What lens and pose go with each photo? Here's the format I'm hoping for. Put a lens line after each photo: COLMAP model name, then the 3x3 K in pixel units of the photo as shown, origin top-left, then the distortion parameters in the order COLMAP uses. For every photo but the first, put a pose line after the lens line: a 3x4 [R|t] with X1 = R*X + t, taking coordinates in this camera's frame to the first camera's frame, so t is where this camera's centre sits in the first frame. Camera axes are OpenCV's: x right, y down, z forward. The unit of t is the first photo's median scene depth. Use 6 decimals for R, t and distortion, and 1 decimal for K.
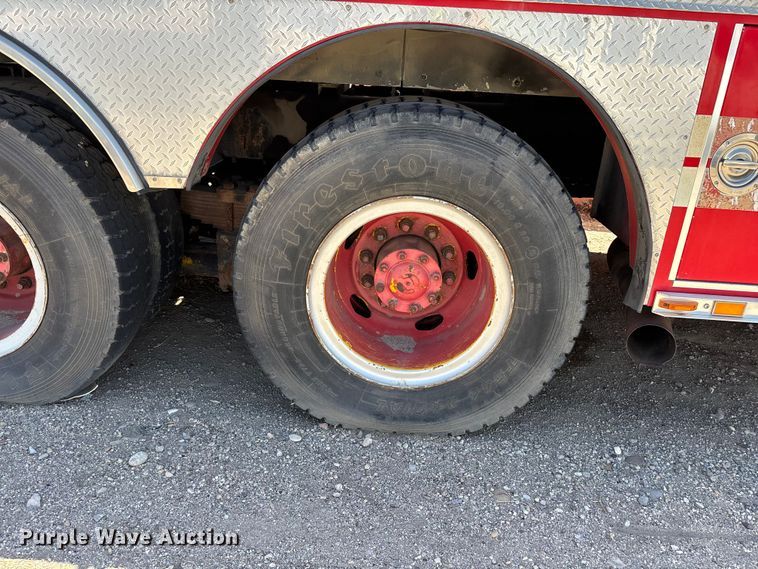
lens RADIAL K [[581.1, 0, 350.7], [0, 581.1, 309.1], [0, 0, 1]] dist [0.010024, 0.003621]
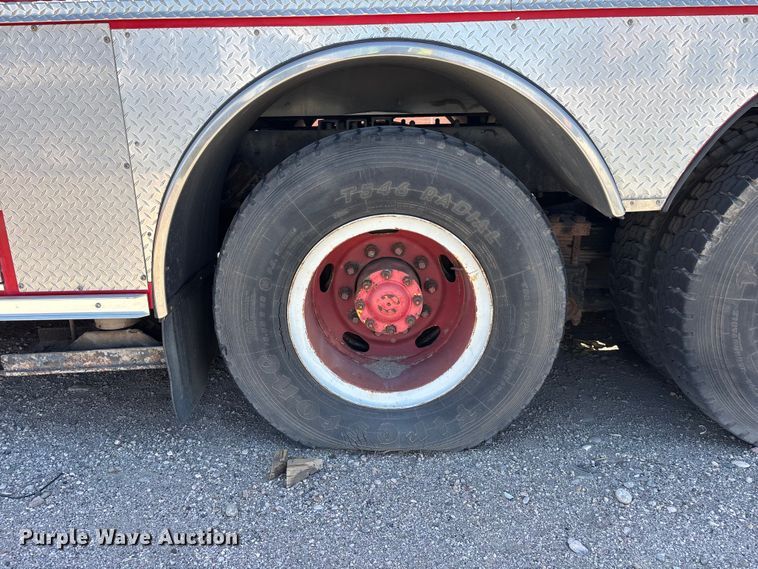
lens RADIAL K [[600.2, 0, 326.8], [0, 600.2, 282.1], [0, 0, 1]] dist [0.002536, -0.002176]
pose [[0.996852, -0.079210, -0.003343, -0.785658], [0.078680, 0.993598, -0.081073, -0.047400], [0.009744, 0.080555, 0.996703, 0.007648]]
